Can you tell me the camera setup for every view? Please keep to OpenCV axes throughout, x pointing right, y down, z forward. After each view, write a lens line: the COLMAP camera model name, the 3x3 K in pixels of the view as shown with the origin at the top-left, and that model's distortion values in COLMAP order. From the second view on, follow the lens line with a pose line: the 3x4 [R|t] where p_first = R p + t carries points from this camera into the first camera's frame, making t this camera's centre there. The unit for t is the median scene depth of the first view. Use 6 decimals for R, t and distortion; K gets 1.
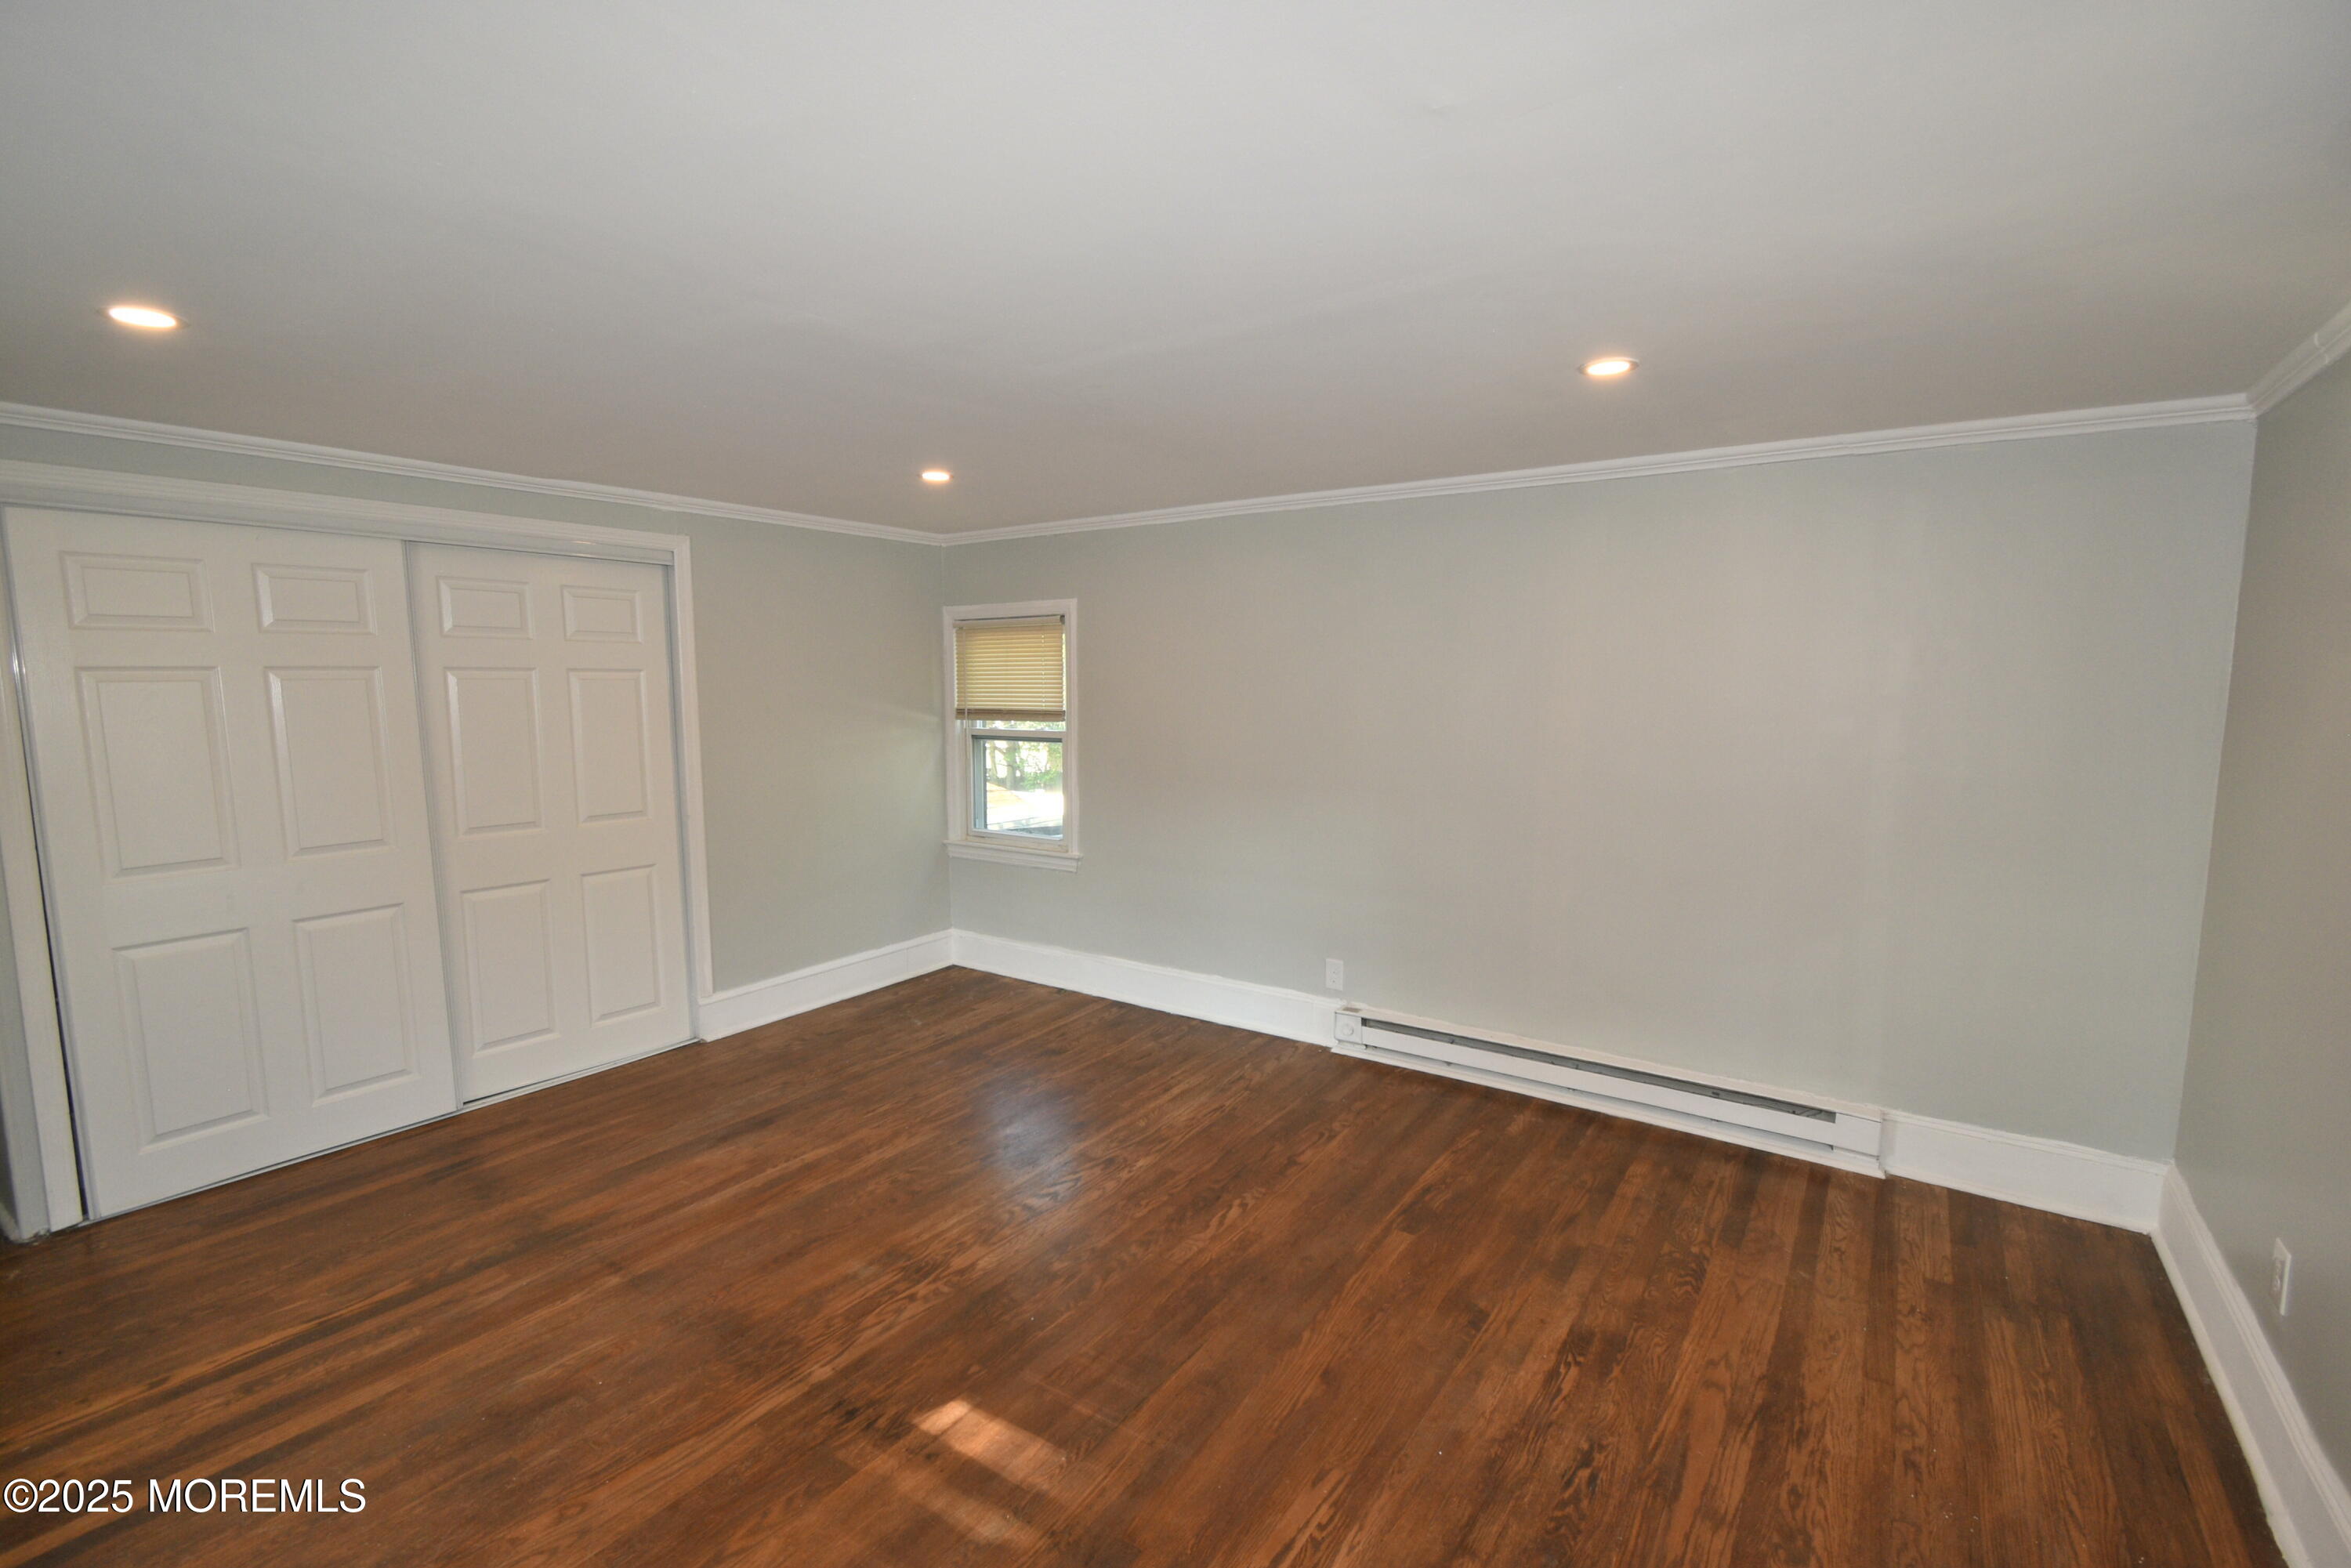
lens RADIAL K [[1029.2, 0, 1174.9], [0, 1029.2, 804.8], [0, 0, 1]] dist [0.001798, 0.000256]
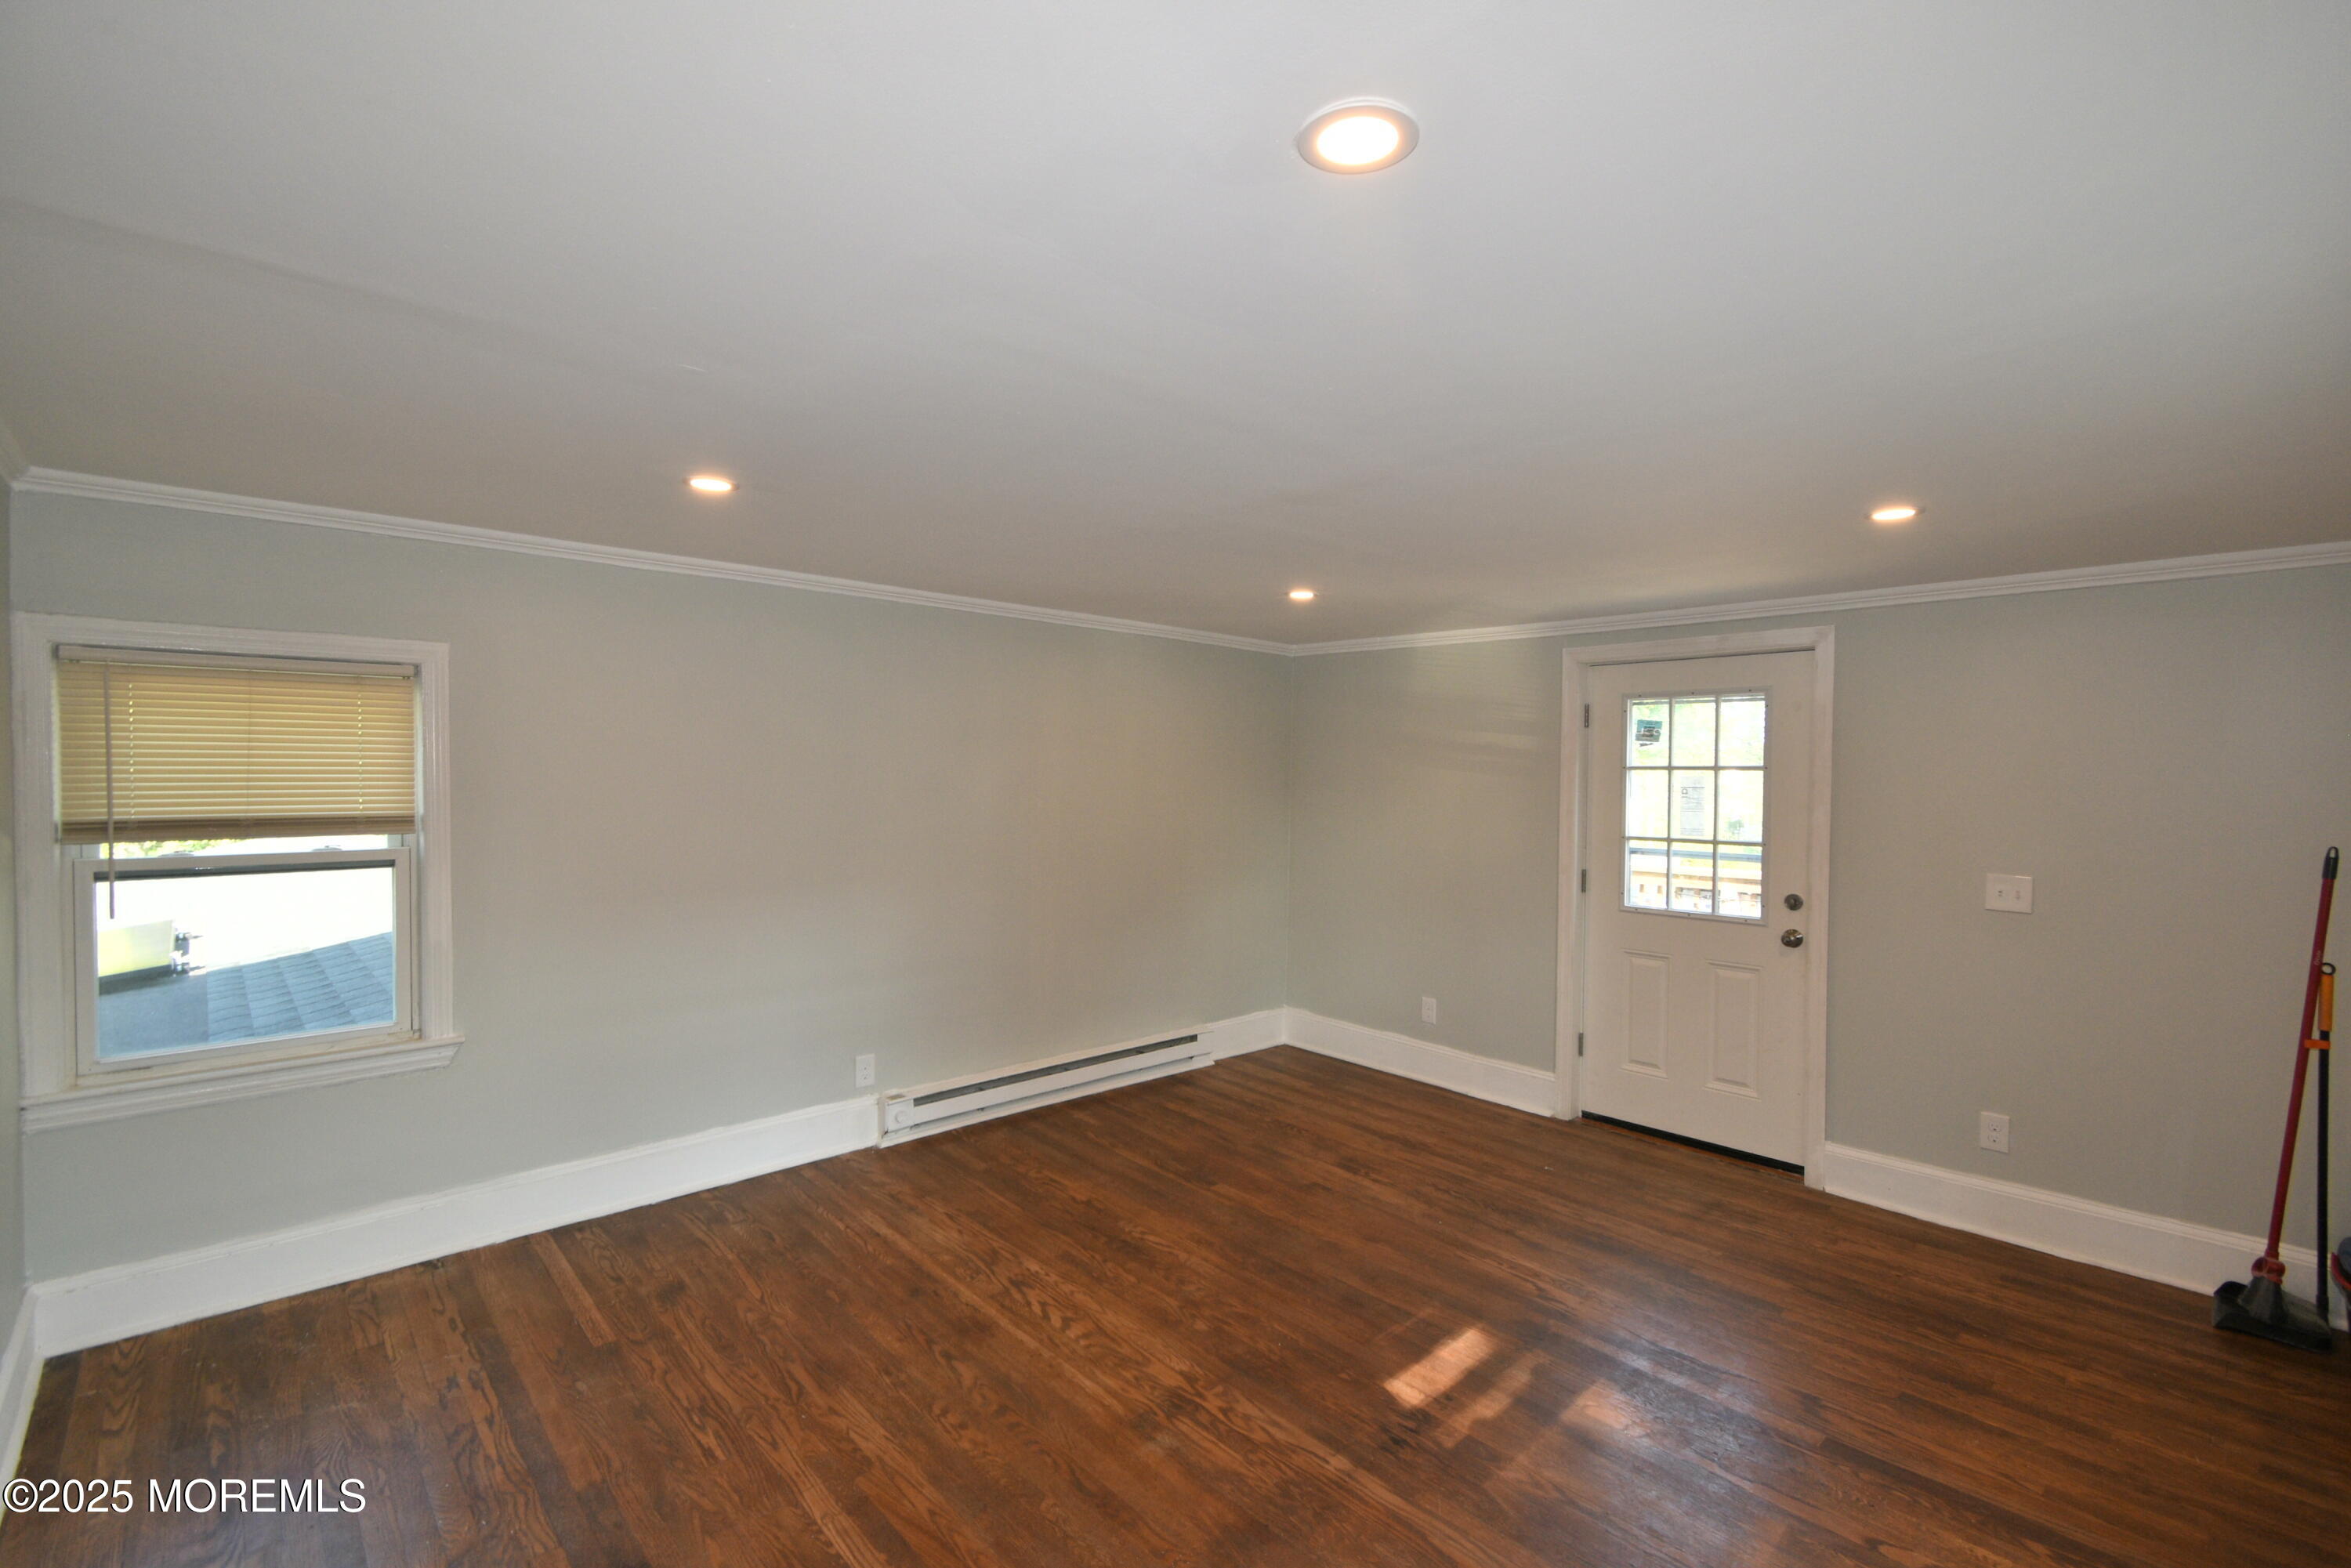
lens RADIAL K [[1051.6, 0, 1175.5], [0, 1051.6, 784.0], [0, 0, 1]] dist [0.001851, 0.000524]
pose [[0.210522, -0.011454, 0.977522, -0.972628], [0.103699, 0.994551, -0.010679, -0.083263], [-0.972074, 0.103616, 0.210563, 0.611739]]
